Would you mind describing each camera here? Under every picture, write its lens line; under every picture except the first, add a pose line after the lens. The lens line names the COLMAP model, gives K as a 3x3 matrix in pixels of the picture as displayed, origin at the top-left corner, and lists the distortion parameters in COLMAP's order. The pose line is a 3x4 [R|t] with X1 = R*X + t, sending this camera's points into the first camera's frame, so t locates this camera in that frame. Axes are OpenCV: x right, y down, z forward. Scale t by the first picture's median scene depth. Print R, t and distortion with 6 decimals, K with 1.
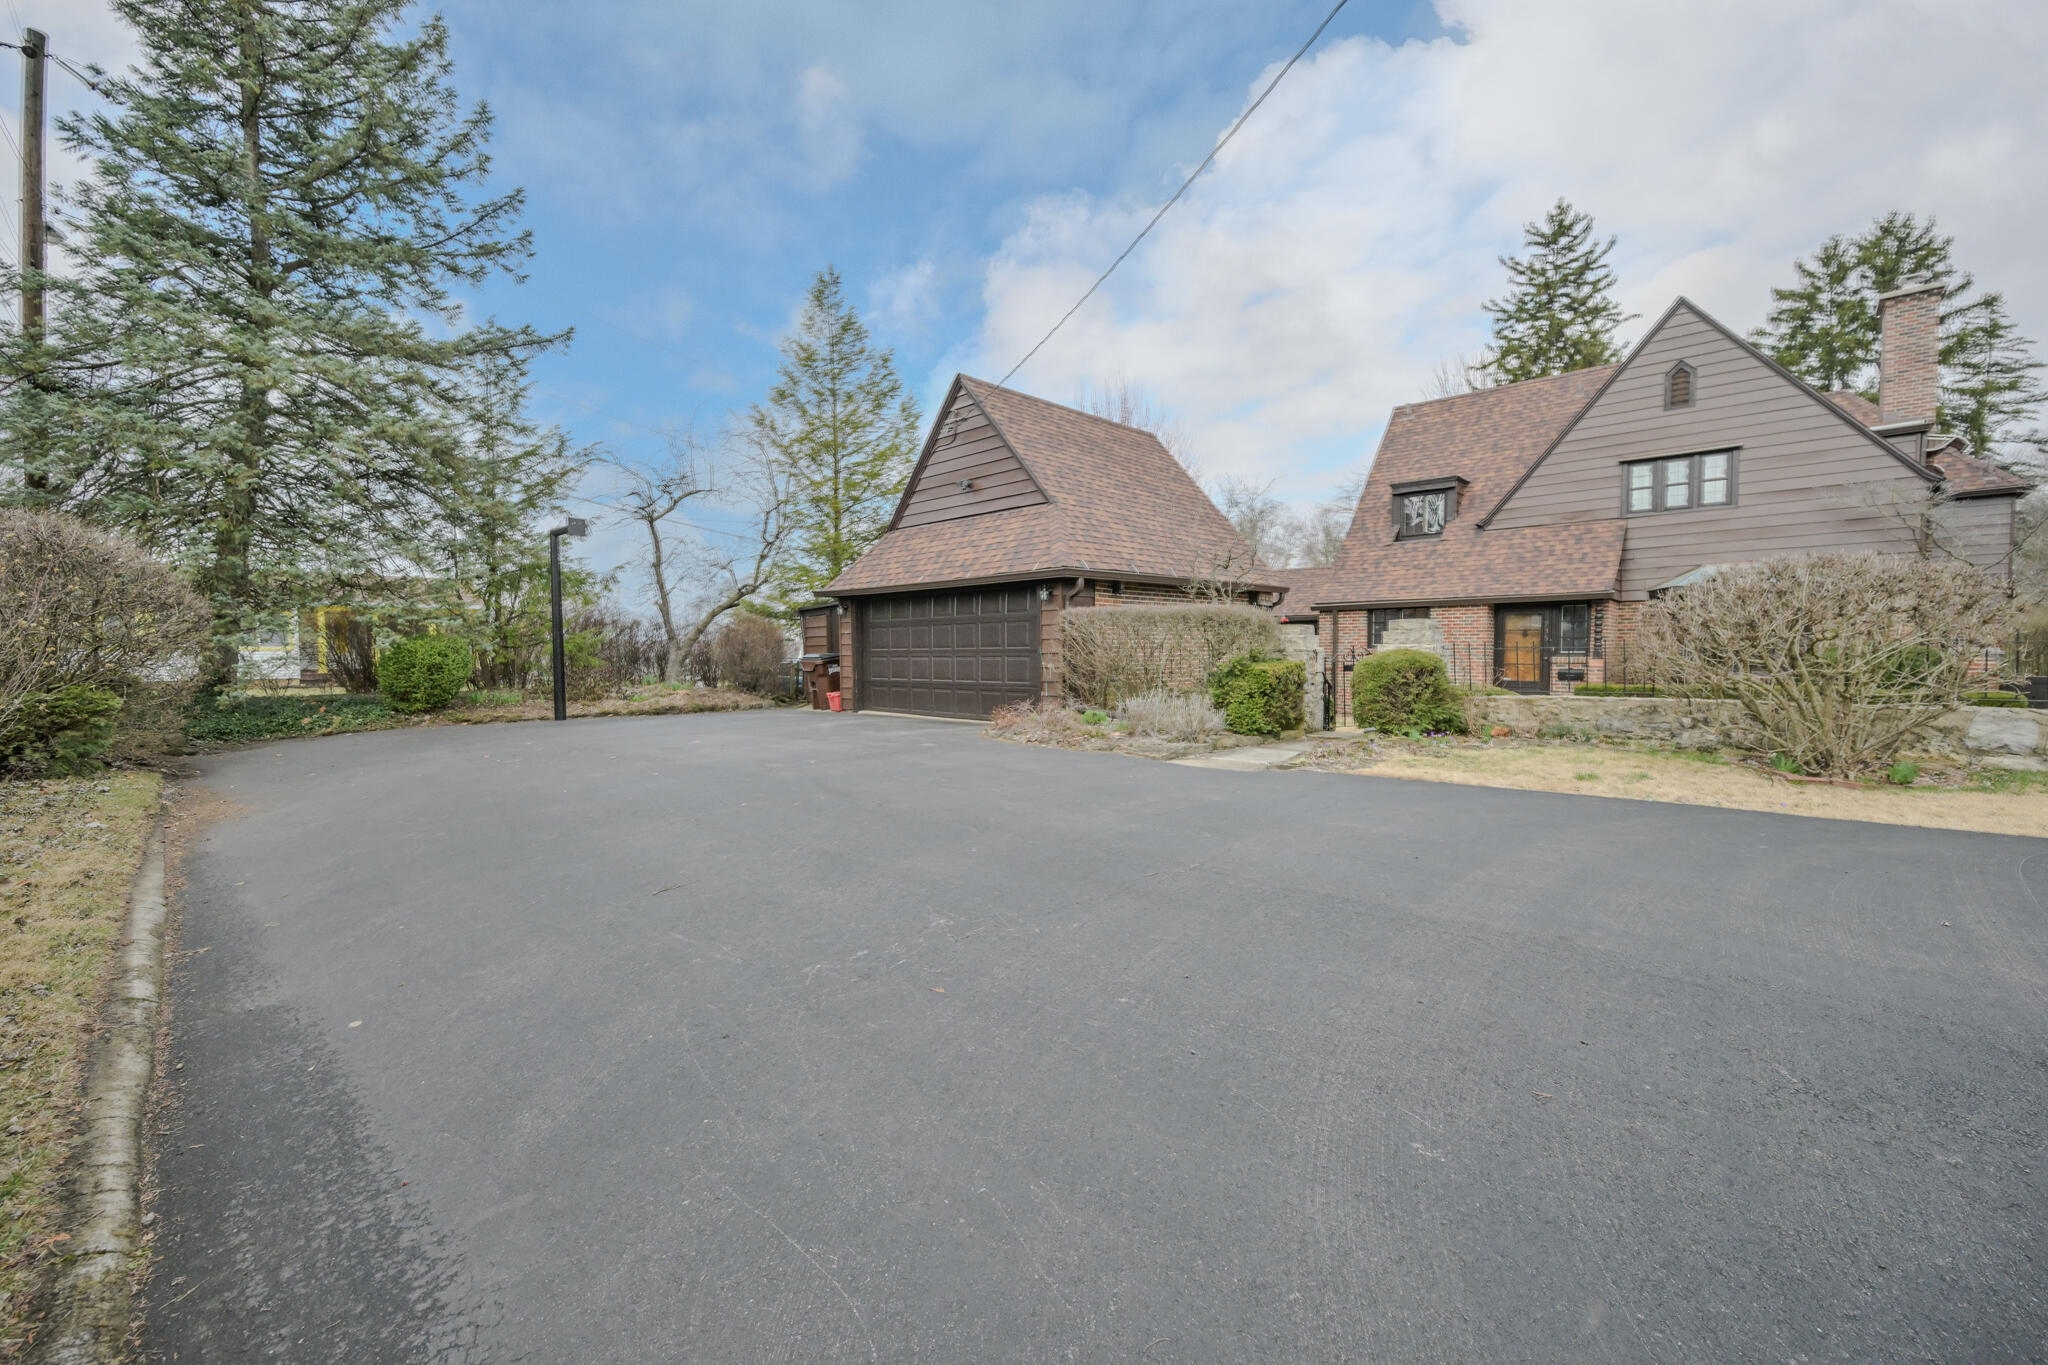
lens RADIAL K [[843.5, 0, 1038.9], [0, 843.5, 694.3], [0, 0, 1]] dist [-0.000096, 0.000073]
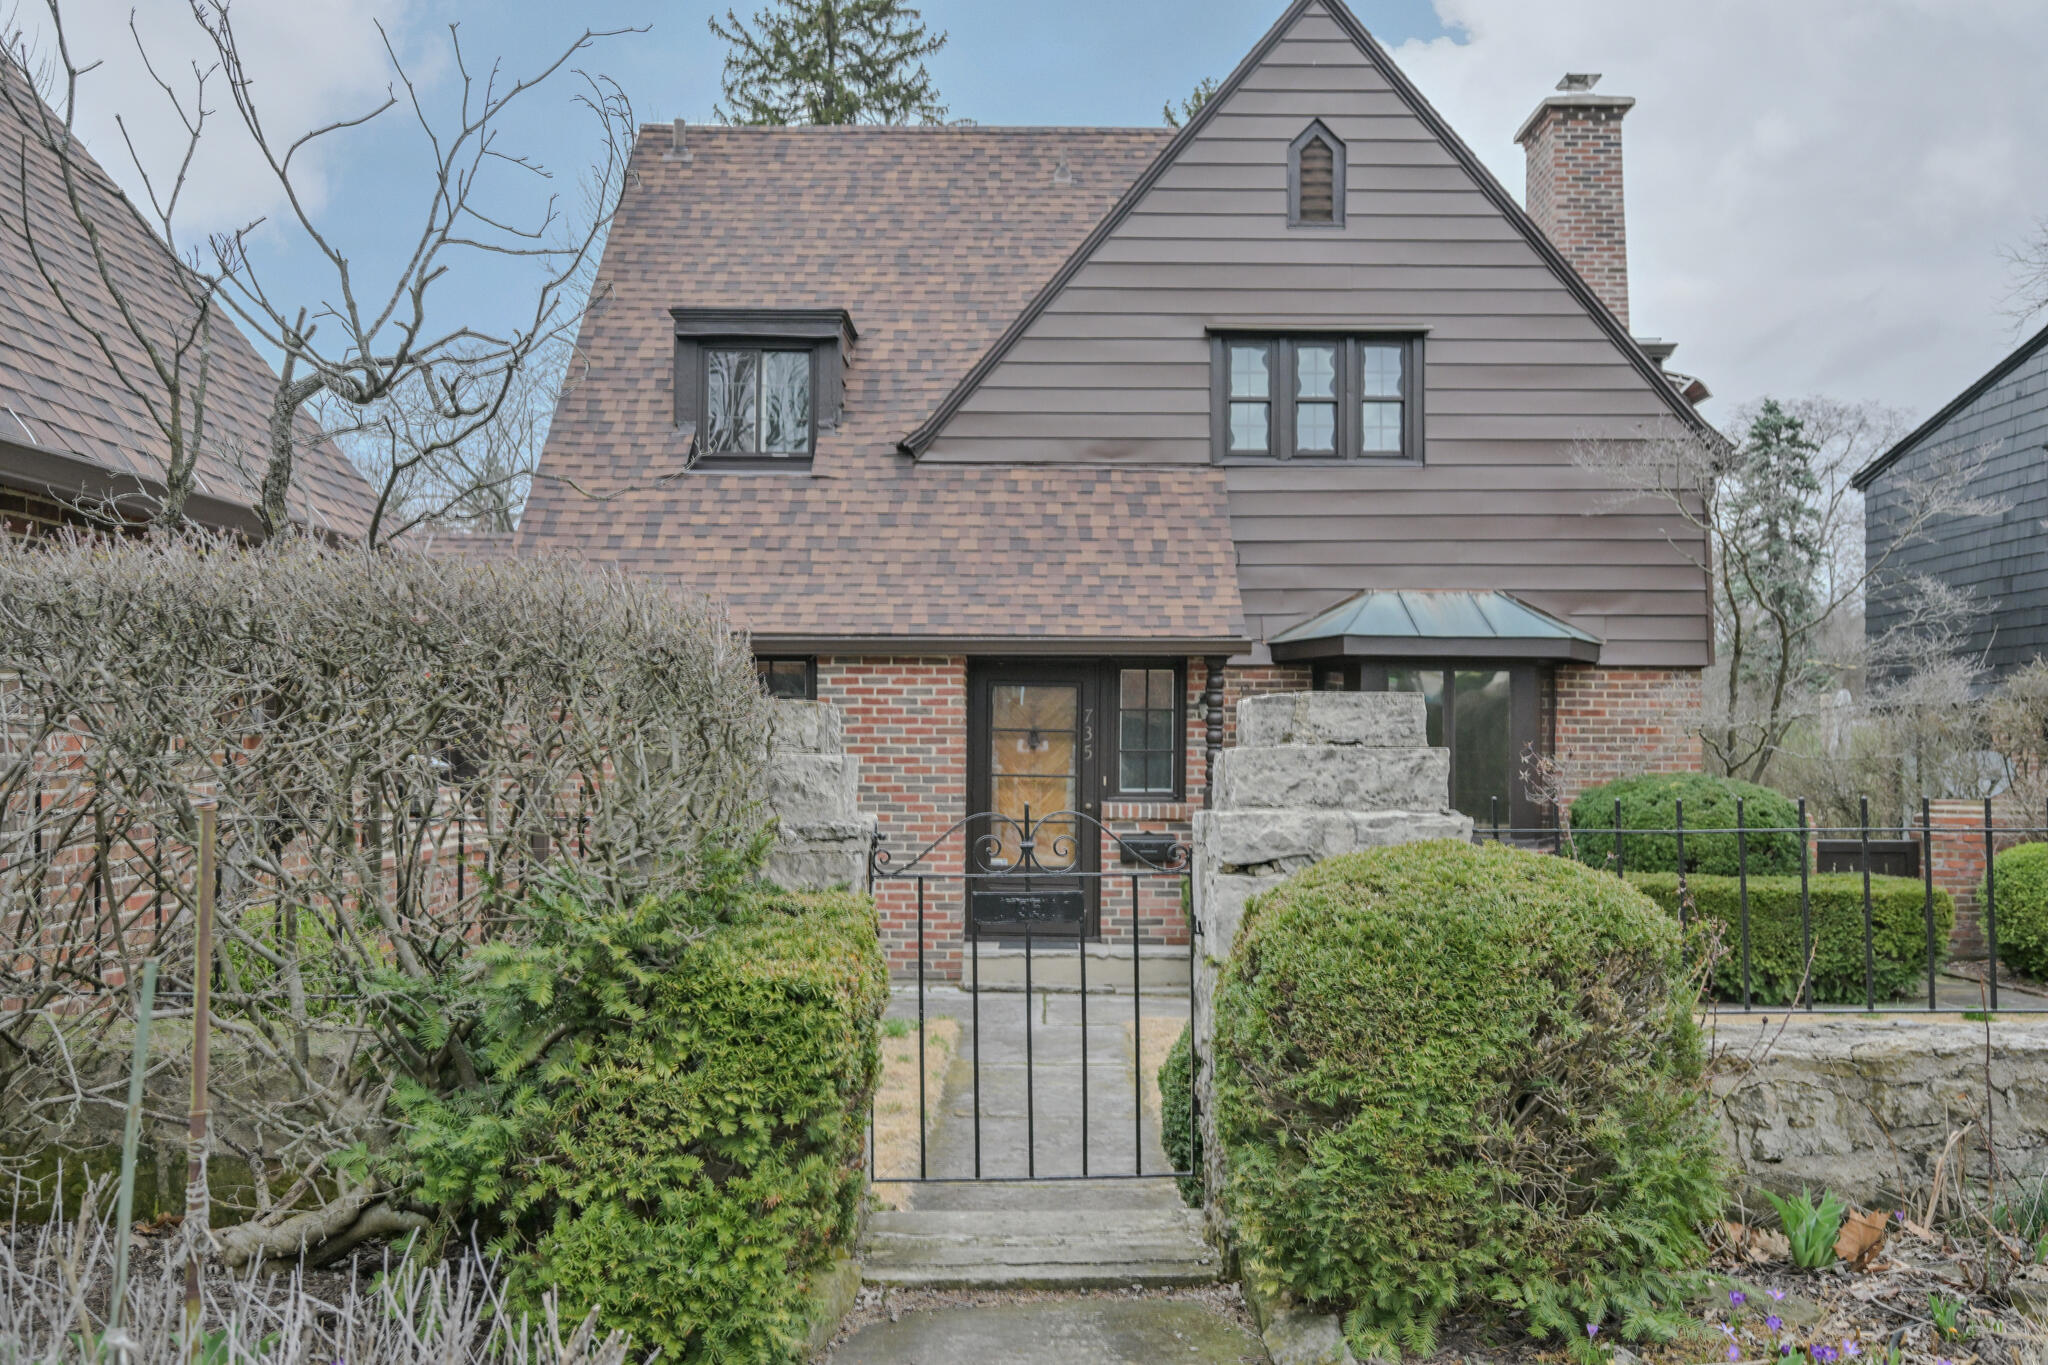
lens RADIAL K [[1759.3, 0, 996.4], [0, 1759.3, 709.1], [0, 0, 1]] dist [-0.005519, 0.002299]
pose [[0.752759, 0.028274, 0.657688, 0.047358], [0.021922, 0.997446, -0.067971, -0.033809], [-0.657931, 0.065584, 0.750217, 0.434802]]
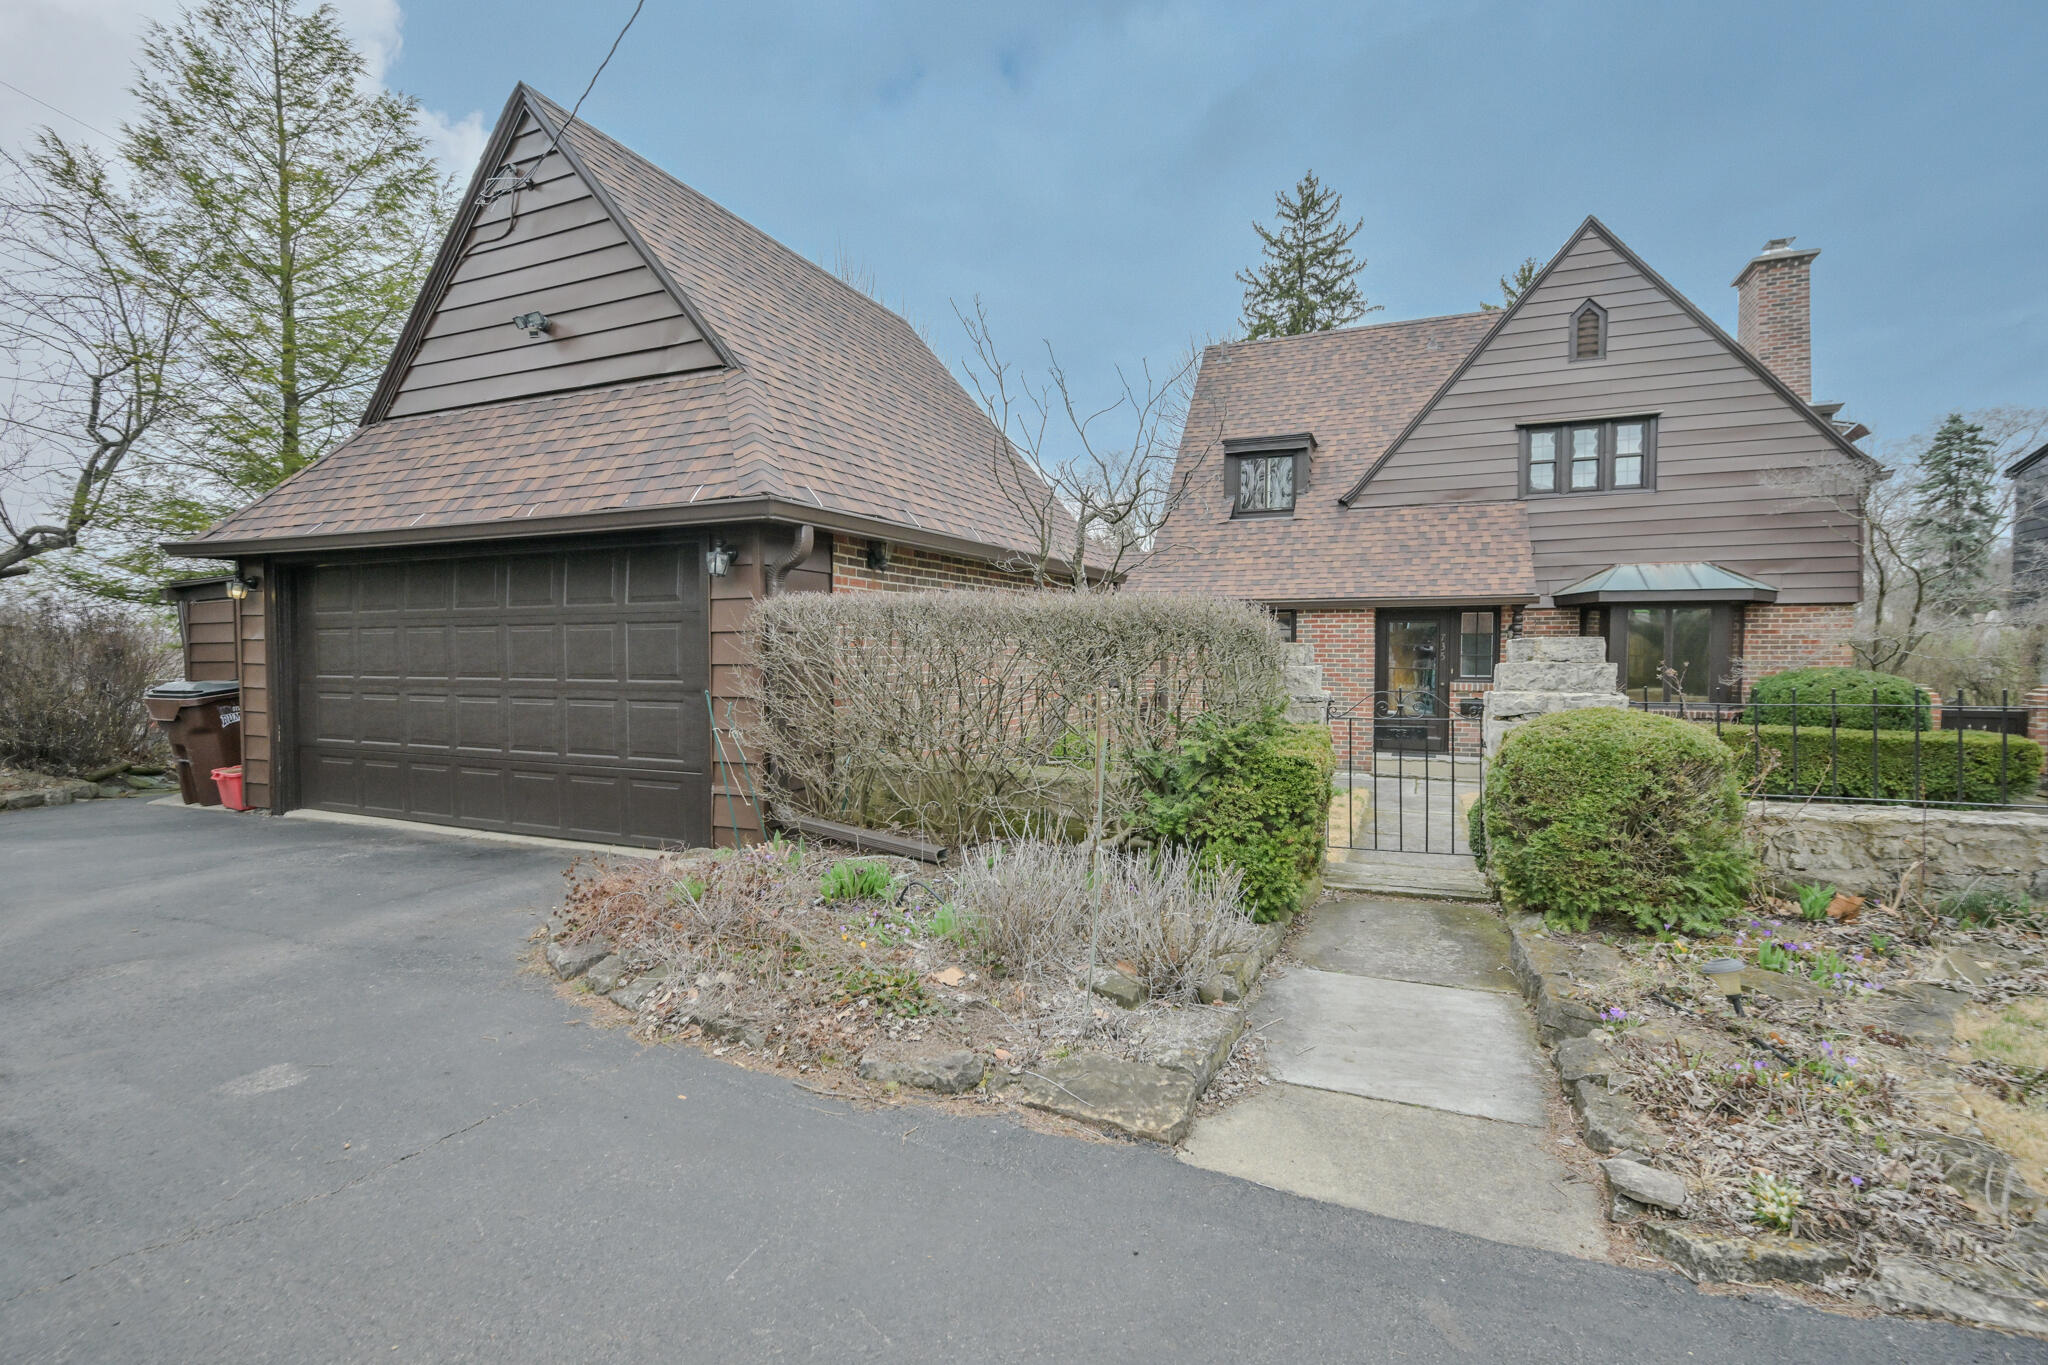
lens RADIAL K [[910.2, 0, 1028.6], [0, 910.2, 680.9], [0, 0, 1]] dist [0.000520, -0.000133]
pose [[0.943927, -0.002509, 0.330146, 0.001628], [0.008779, 0.999808, -0.017501, -0.035506], [-0.330039, 0.019418, 0.943768, 0.378217]]
